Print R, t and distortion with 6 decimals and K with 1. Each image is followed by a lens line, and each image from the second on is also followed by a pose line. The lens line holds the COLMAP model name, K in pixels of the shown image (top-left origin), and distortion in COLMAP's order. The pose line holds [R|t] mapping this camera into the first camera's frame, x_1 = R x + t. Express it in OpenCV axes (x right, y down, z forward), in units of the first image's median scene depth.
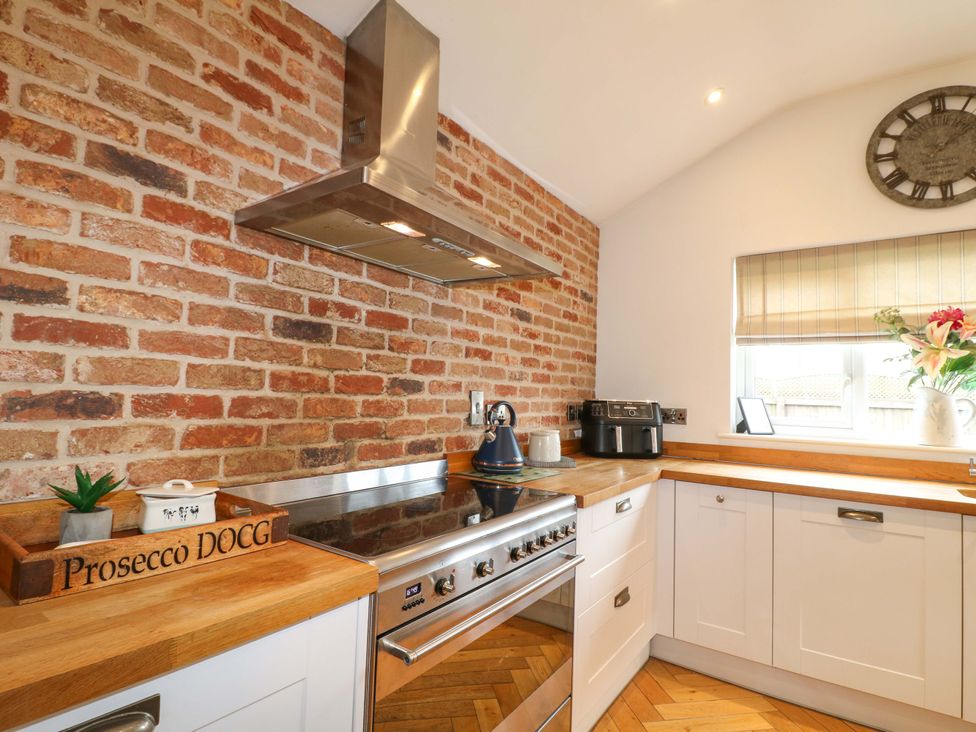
lens RADIAL K [[503.9, 0, 488.0], [0, 503.9, 366.0], [0, 0, 1]] dist [-0.002335, -0.011226]
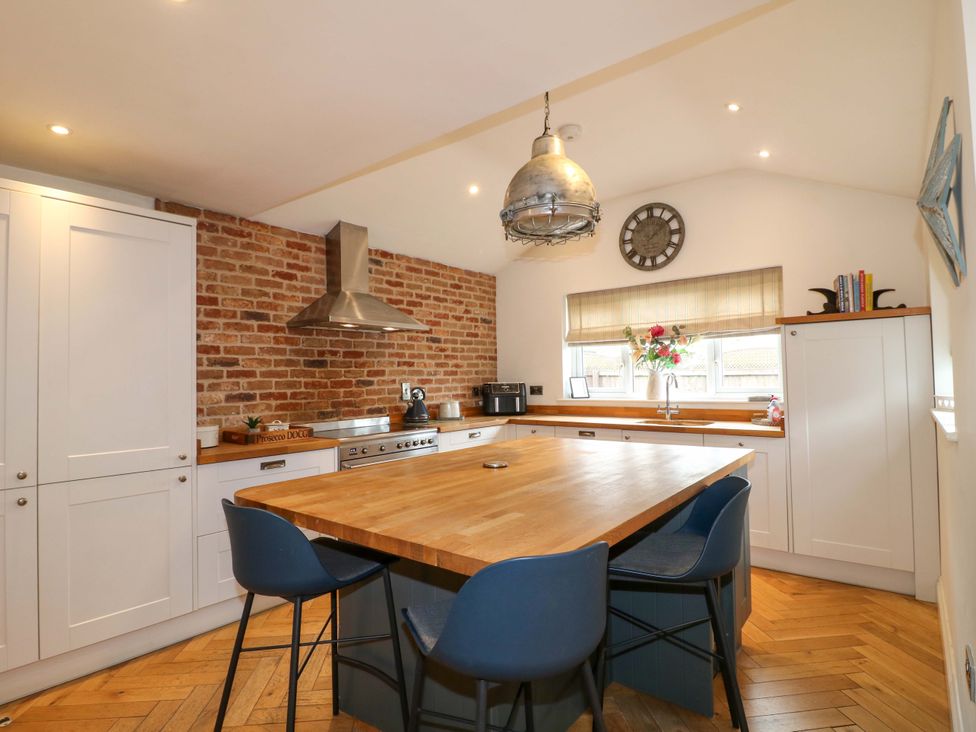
lens RADIAL K [[503.9, 0, 488.0], [0, 503.9, 366.0], [0, 0, 1]] dist [-0.002335, -0.011226]
pose [[0.997366, -0.053835, -0.048619, 0.468736], [0.055410, 0.997962, 0.031653, -0.071733], [0.046816, -0.034264, 0.998316, -1.121650]]
